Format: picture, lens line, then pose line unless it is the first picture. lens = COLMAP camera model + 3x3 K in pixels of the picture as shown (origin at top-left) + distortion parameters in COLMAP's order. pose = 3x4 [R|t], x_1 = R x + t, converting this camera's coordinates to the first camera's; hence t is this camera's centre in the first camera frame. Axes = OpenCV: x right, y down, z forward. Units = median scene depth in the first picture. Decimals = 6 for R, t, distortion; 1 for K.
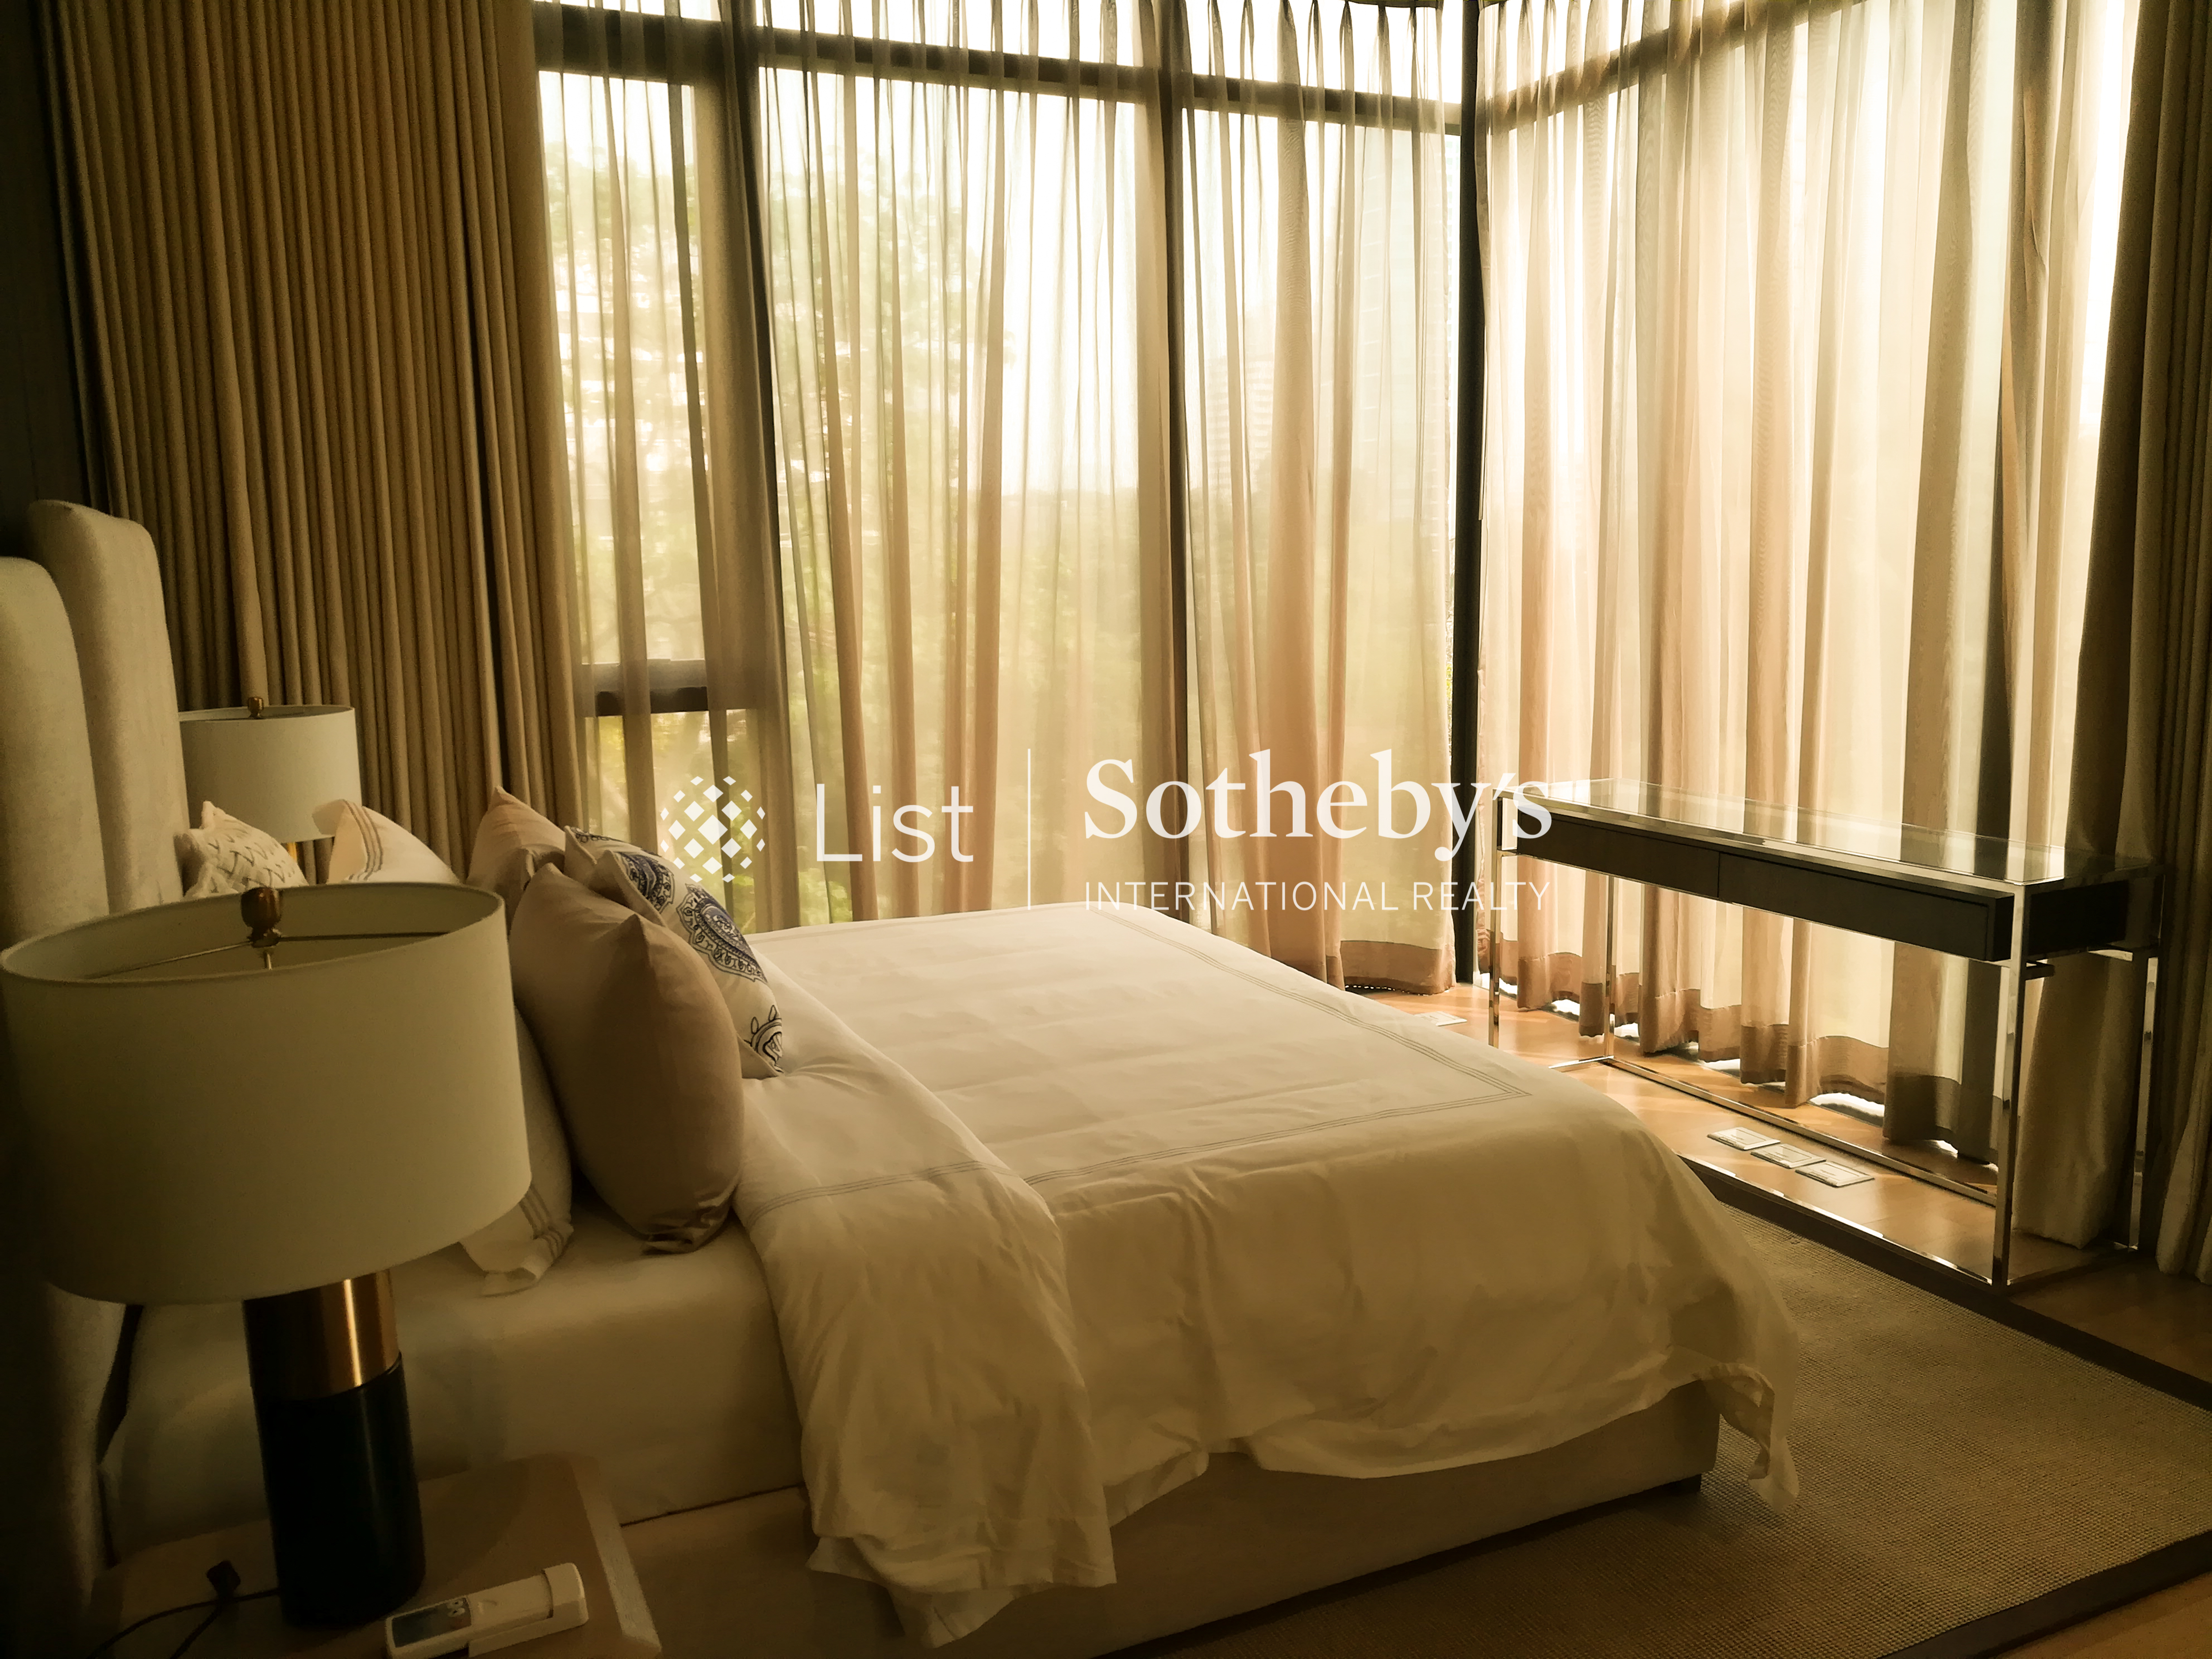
lens RADIAL K [[1731.6, 0, 1107.8], [0, 1731.6, 820.1], [0, 0, 1]] dist [-0.027301, 0.044516]
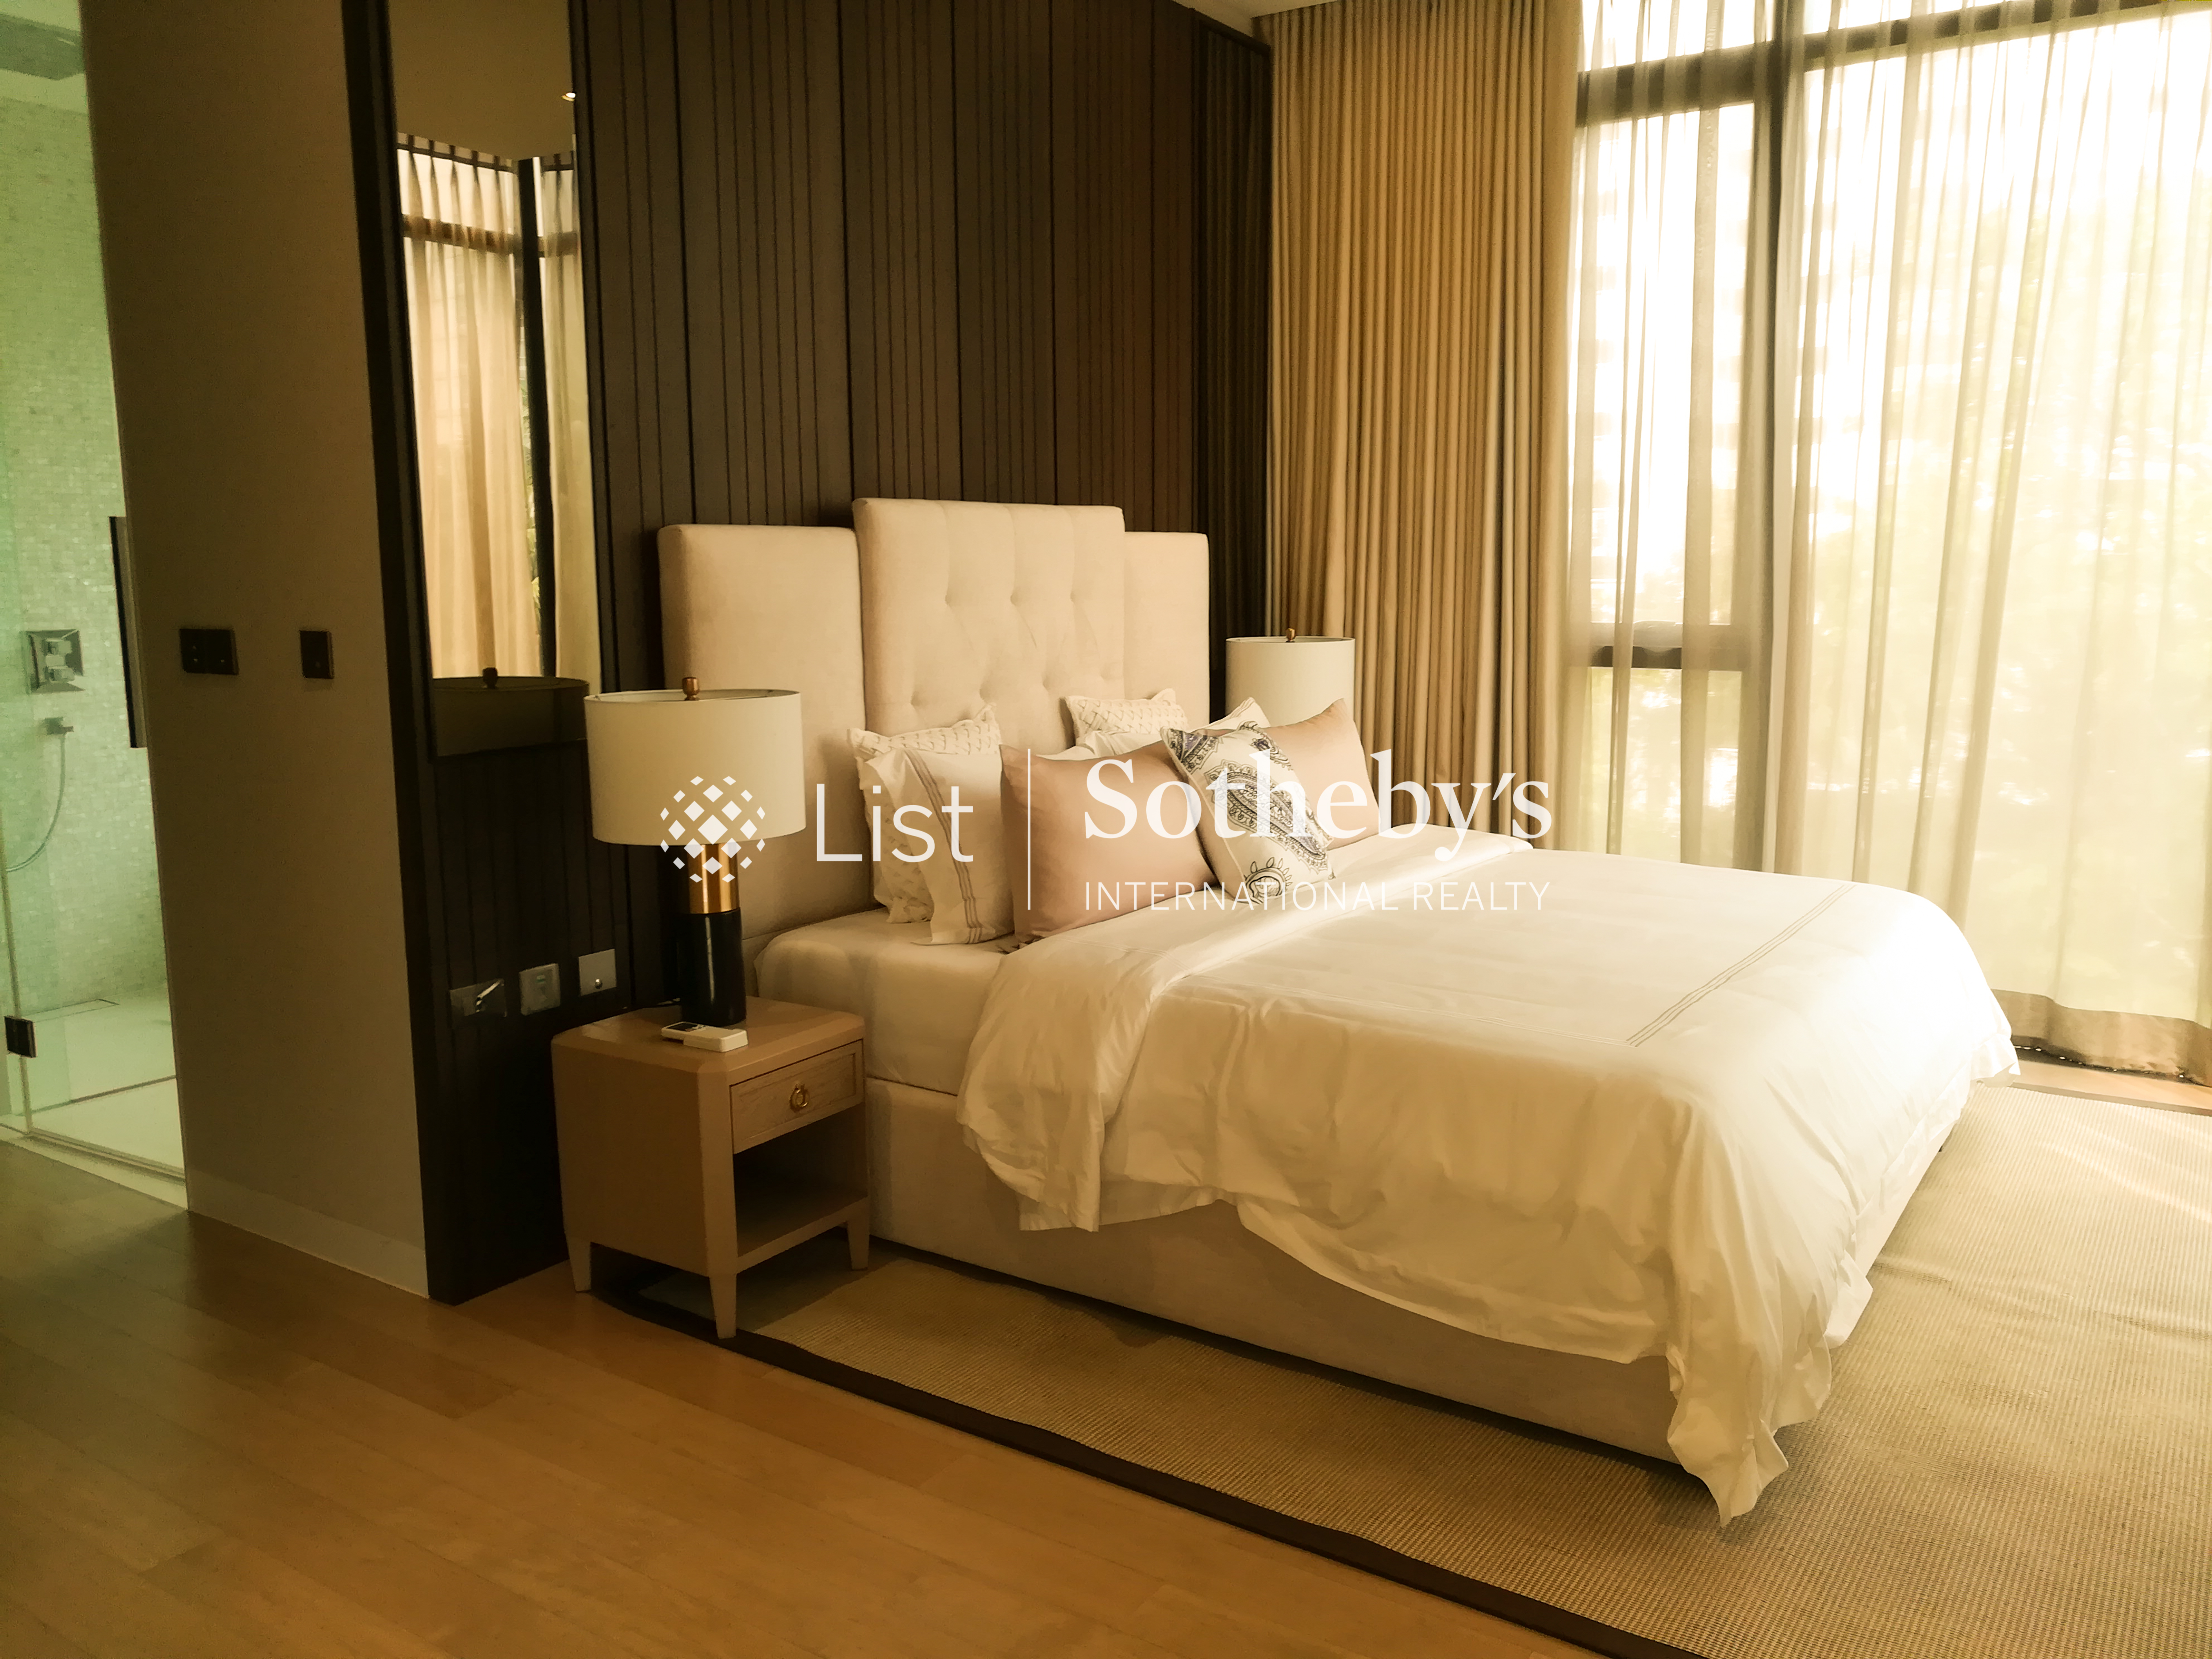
lens RADIAL K [[1731.6, 0, 1058.6], [0, 1731.6, 826.2], [0, 0, 1]] dist [-0.027301, 0.044516]
pose [[0.491815, 0.146269, -0.858326, 1.056523], [-0.131786, 0.986937, 0.092673, -0.026082], [0.860668, 0.067537, 0.504667, 0.185789]]
